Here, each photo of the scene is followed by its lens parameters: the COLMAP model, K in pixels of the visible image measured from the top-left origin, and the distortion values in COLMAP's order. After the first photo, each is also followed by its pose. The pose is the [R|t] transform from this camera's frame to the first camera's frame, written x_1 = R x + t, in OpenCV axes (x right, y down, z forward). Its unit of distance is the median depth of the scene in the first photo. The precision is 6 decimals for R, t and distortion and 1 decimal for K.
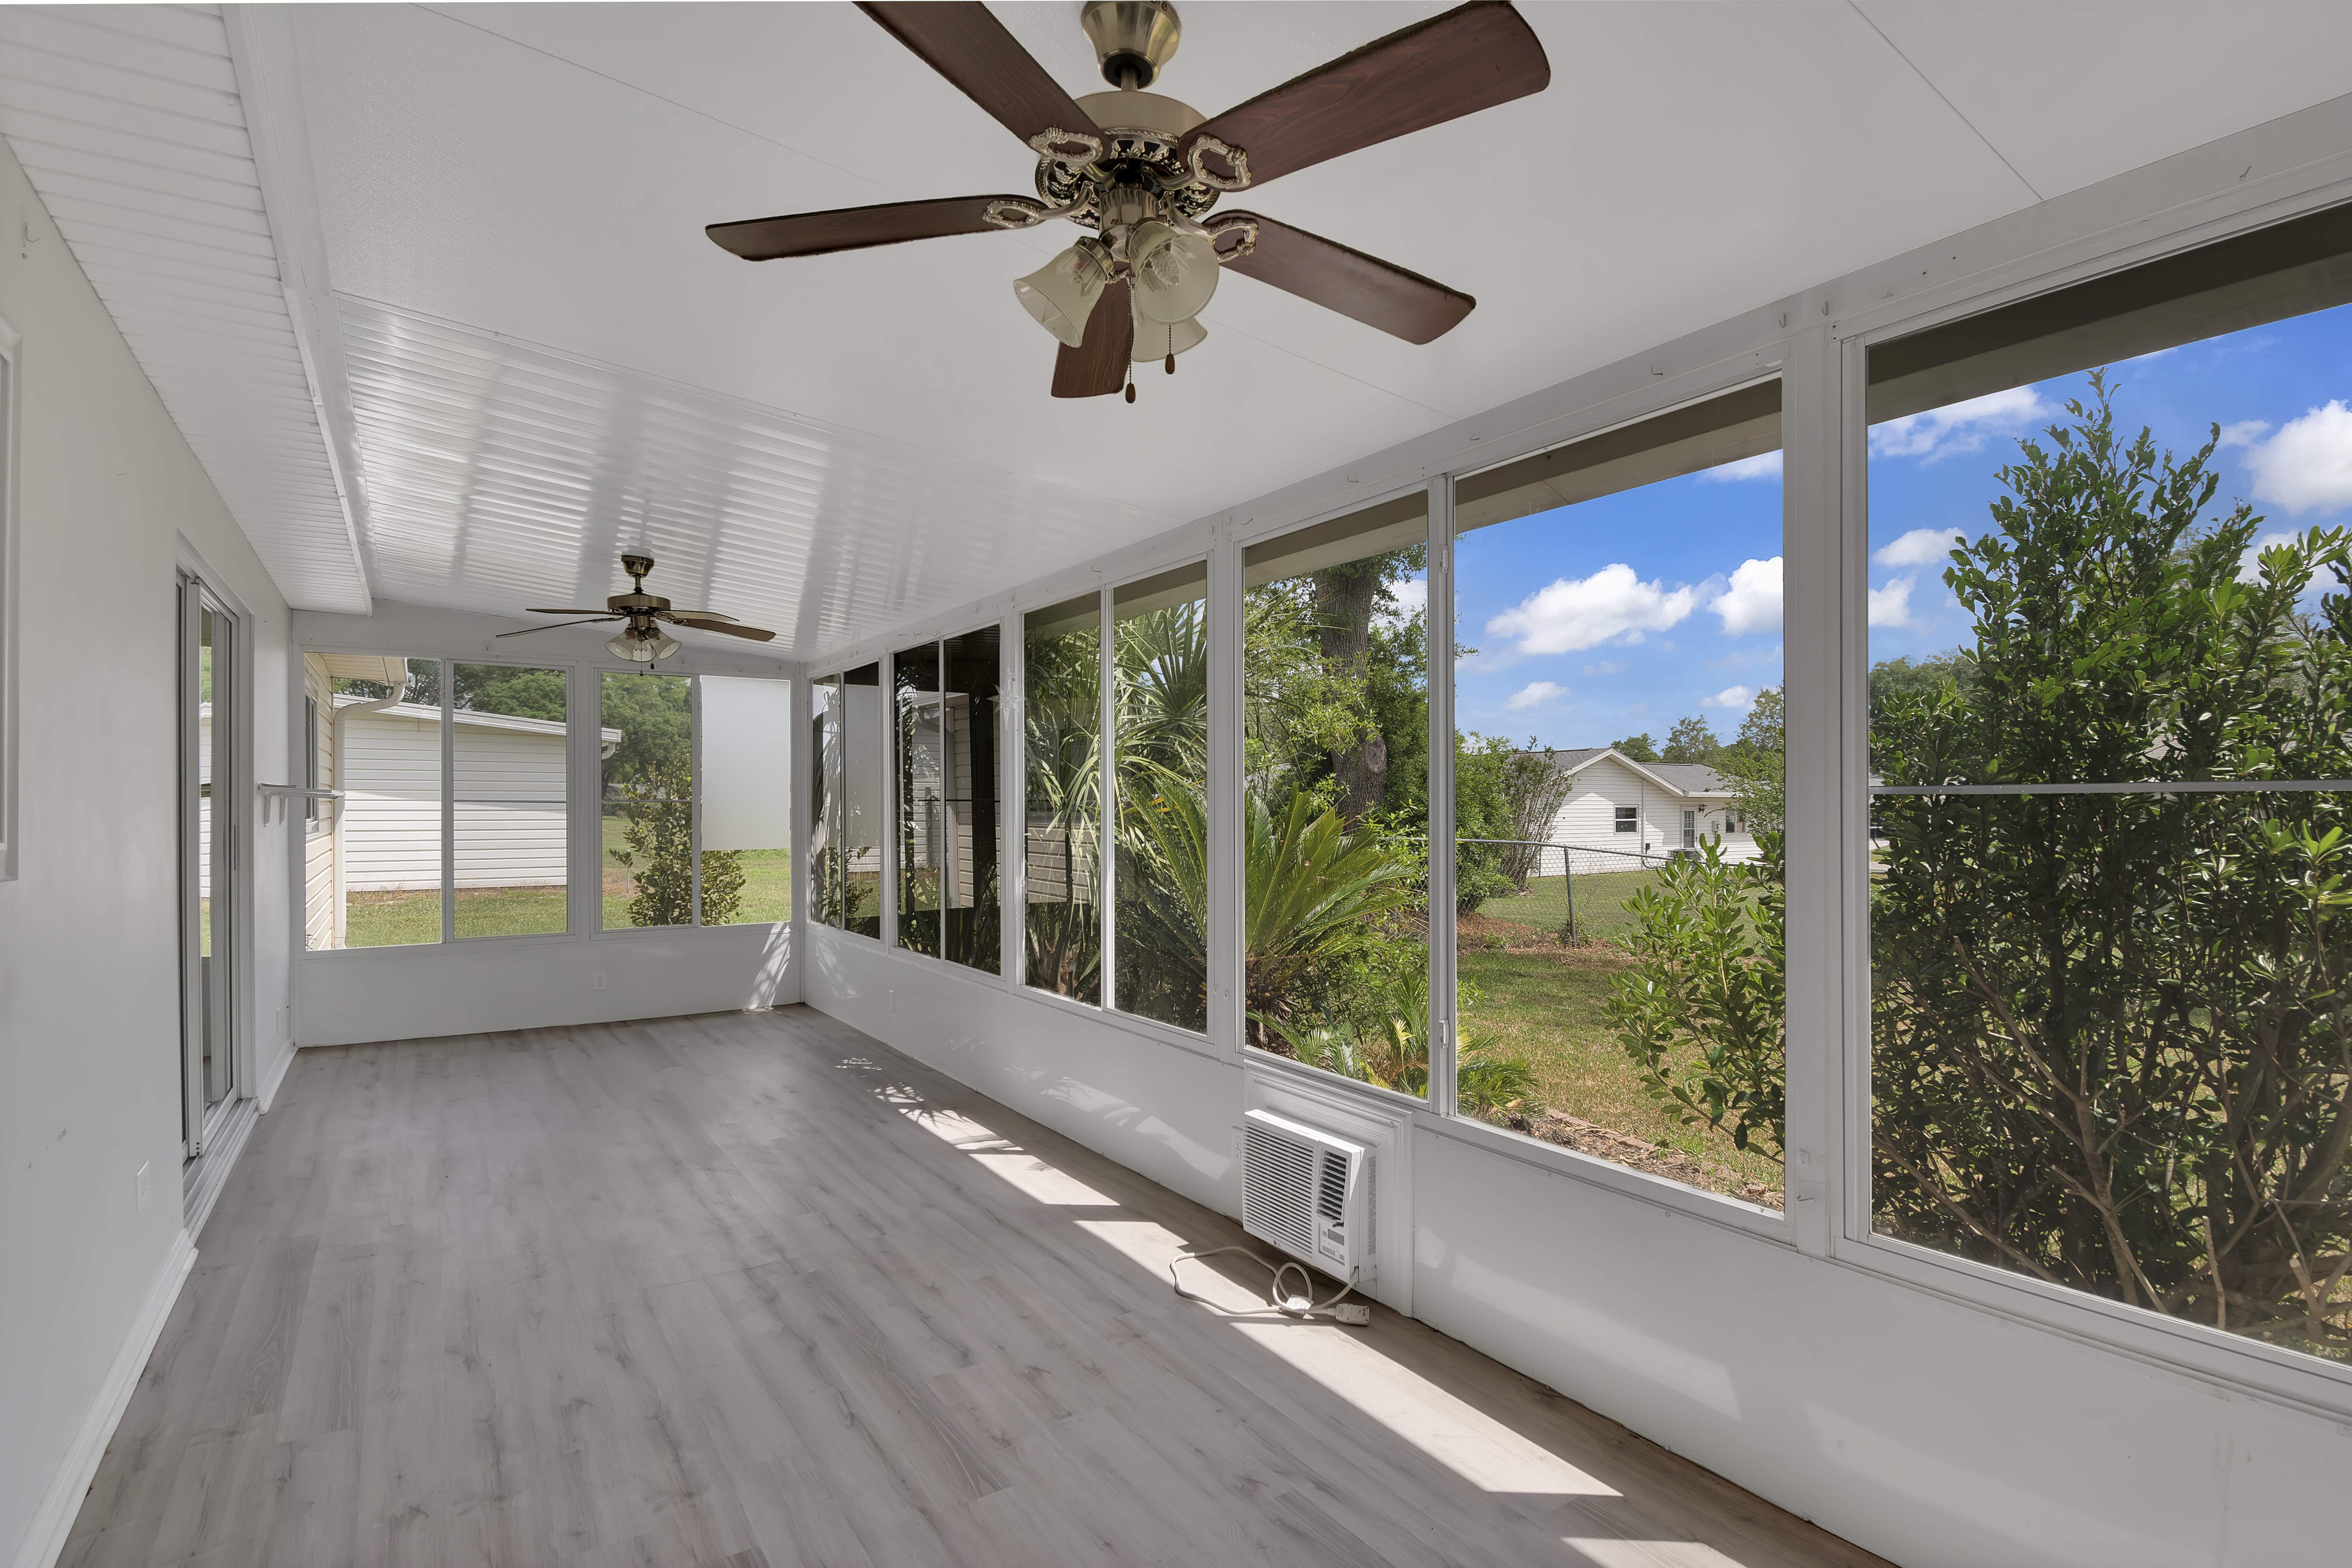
lens RADIAL K [[1149.2, 0, 1179.3], [0, 1149.2, 795.7], [0, 0, 1]] dist [0.043086, -0.006920]
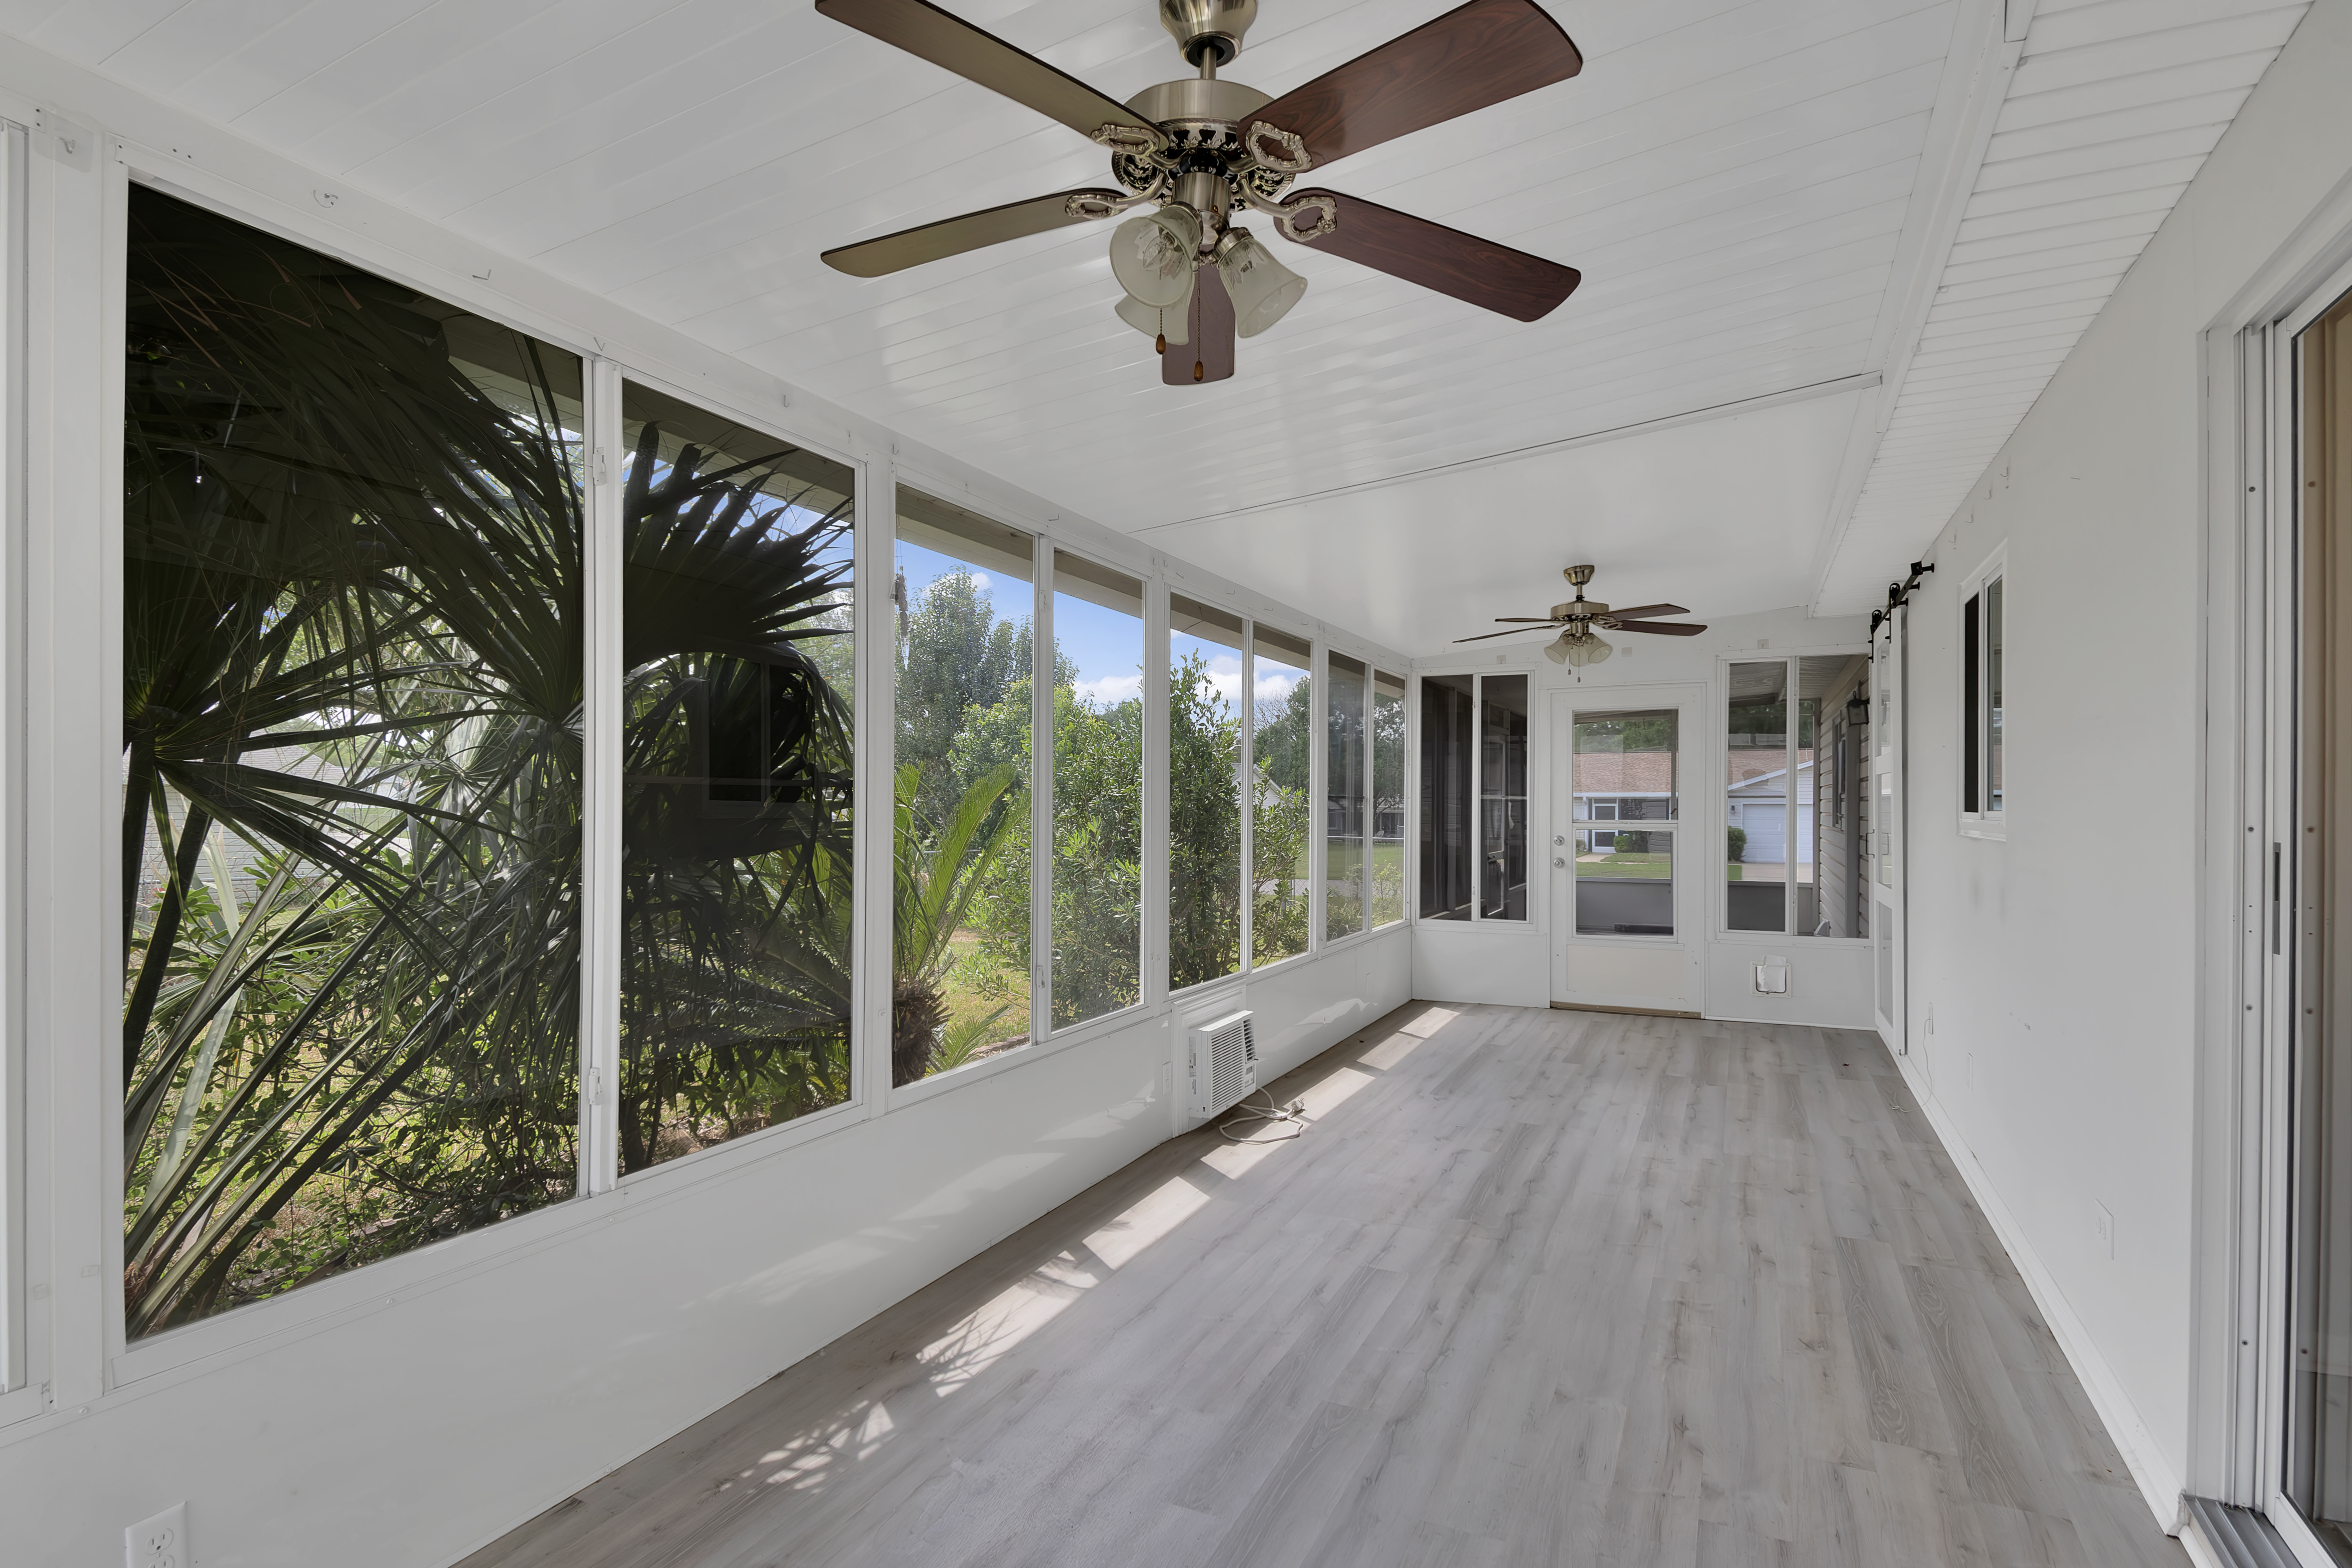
lens RADIAL K [[1149.2, 0, 1181.4], [0, 1149.2, 792.7], [0, 0, 1]] dist [0.043086, -0.006920]
pose [[-0.519911, 0.018864, 0.854012, -1.134811], [-0.003400, 0.999703, -0.024152, 0.031705], [-0.854214, -0.015460, -0.519692, 1.822107]]
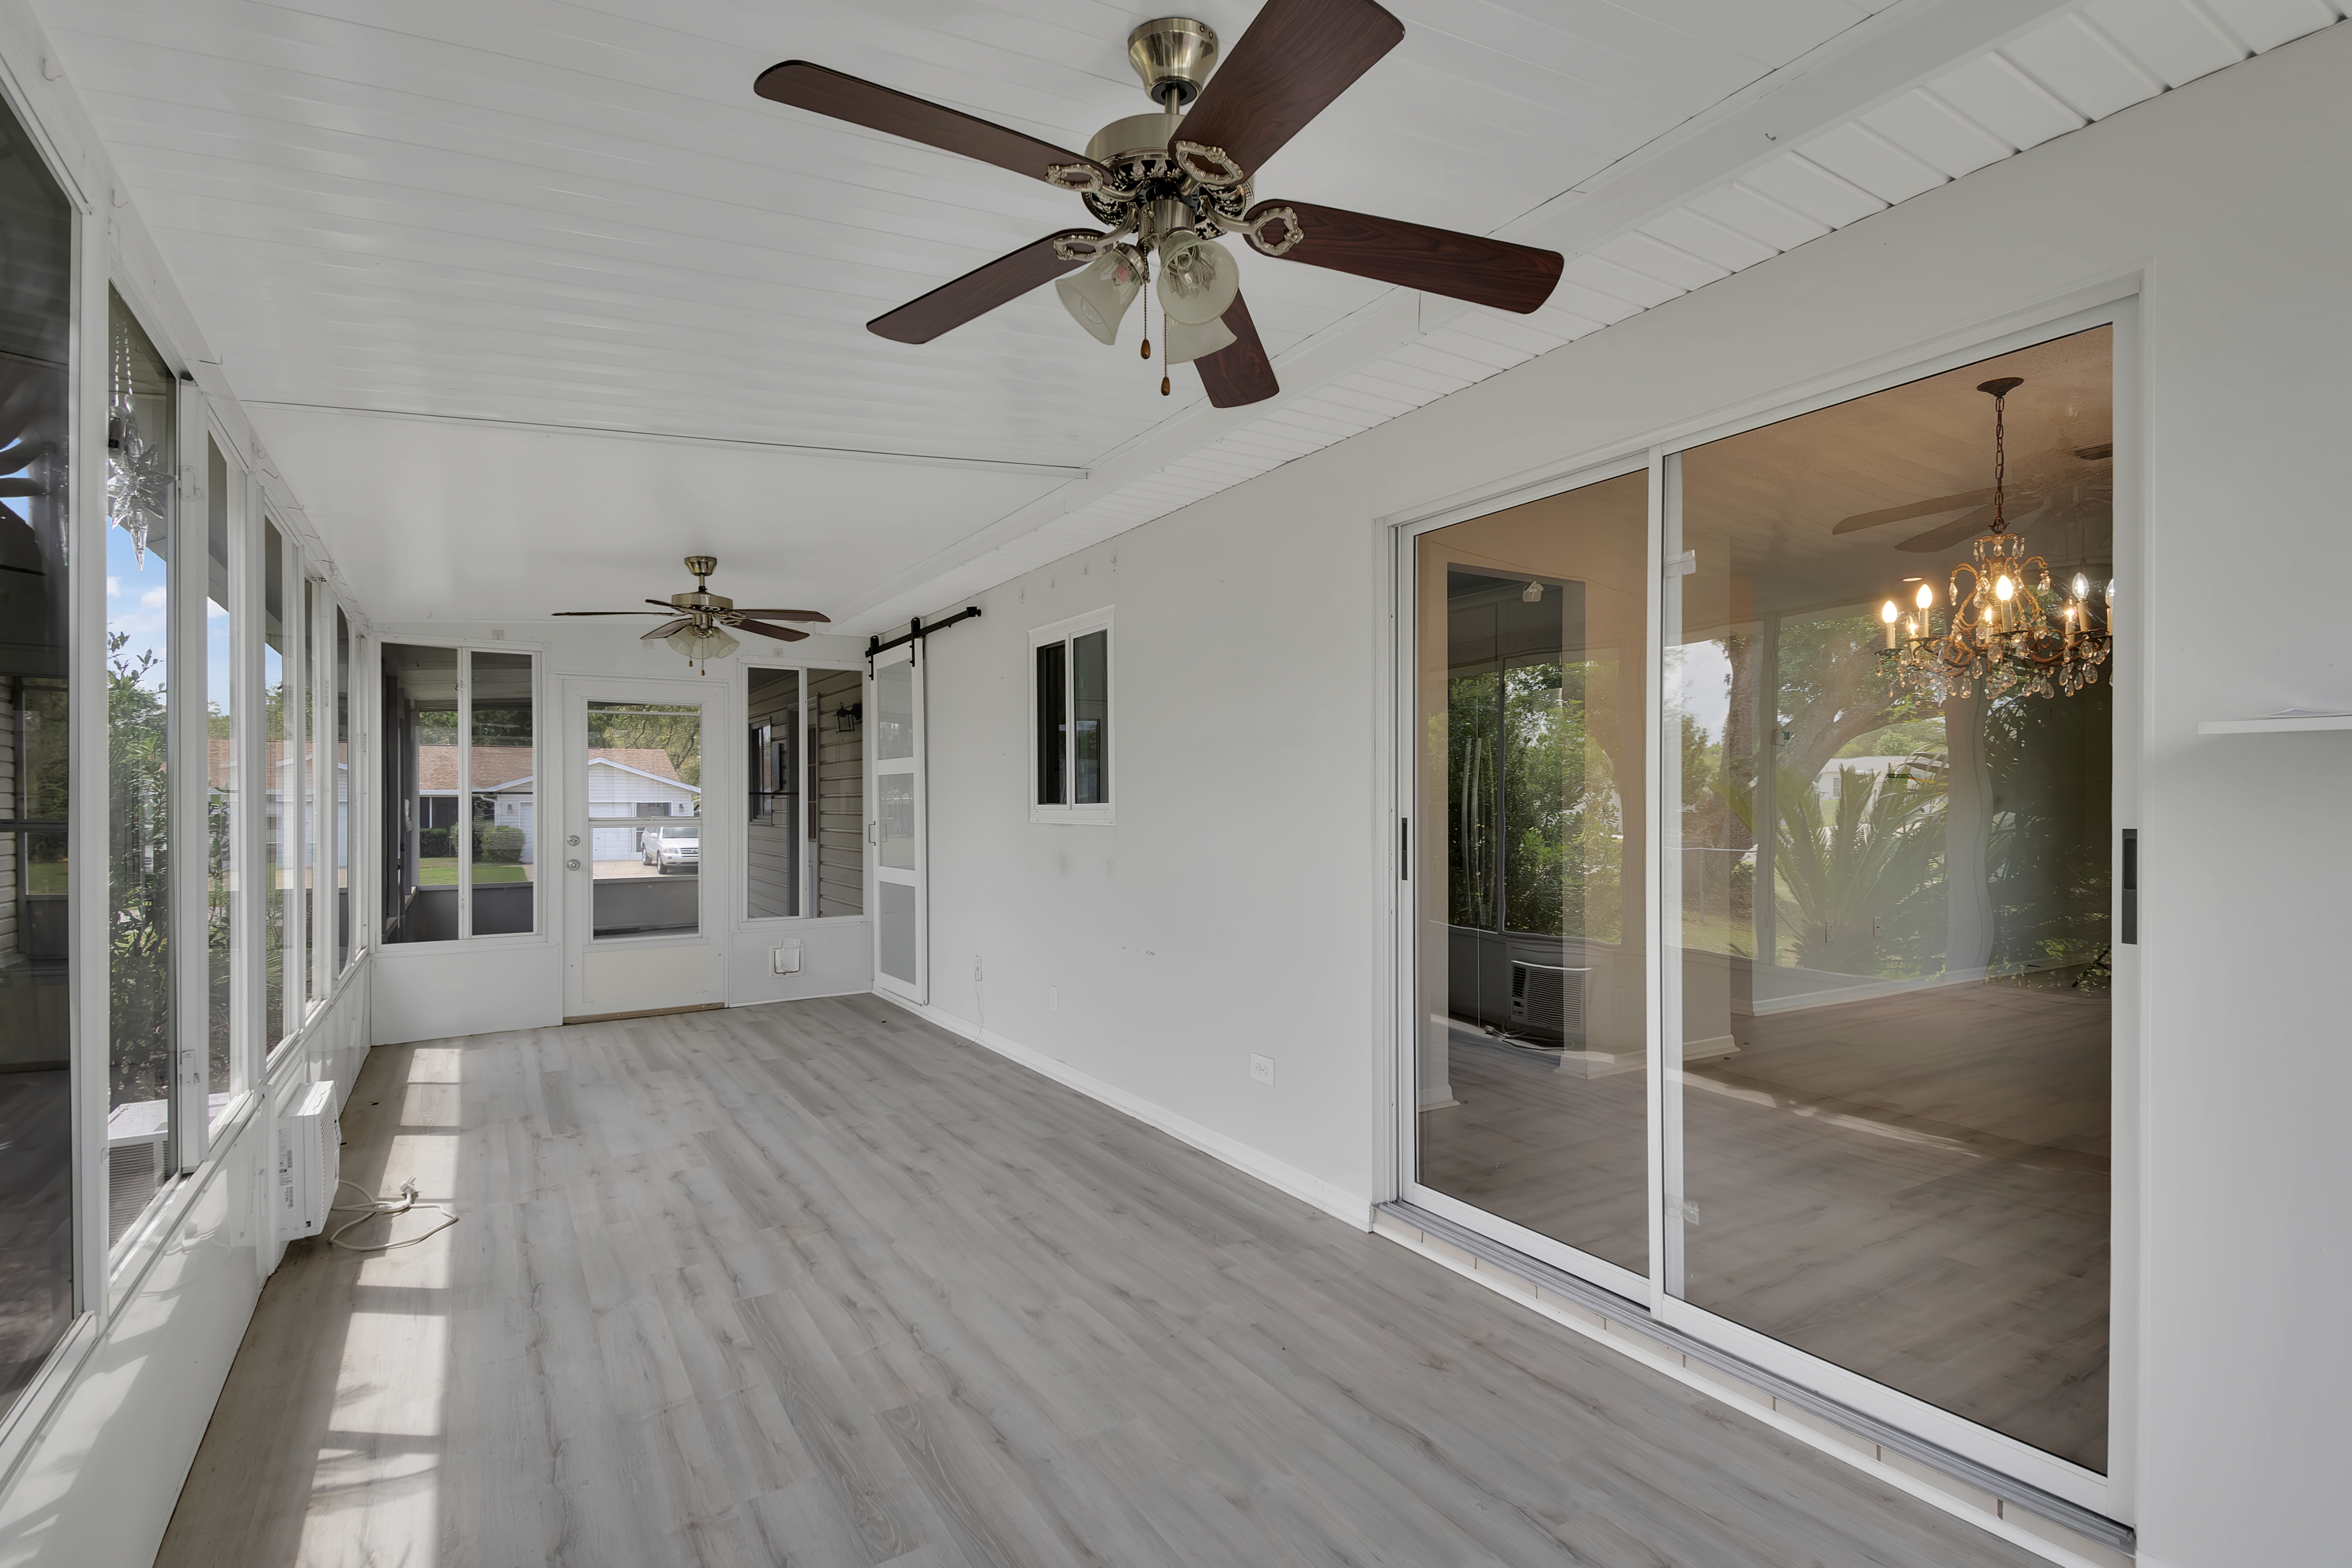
lens RADIAL K [[1149.2, 0, 1193.1], [0, 1149.2, 794.2], [0, 0, 1]] dist [0.043086, -0.006920]
pose [[-0.999492, 0.013374, 0.028928, -0.749289], [0.012924, 0.999794, -0.015661, 0.032619], [-0.029132, -0.015279, -0.999459, 2.082313]]
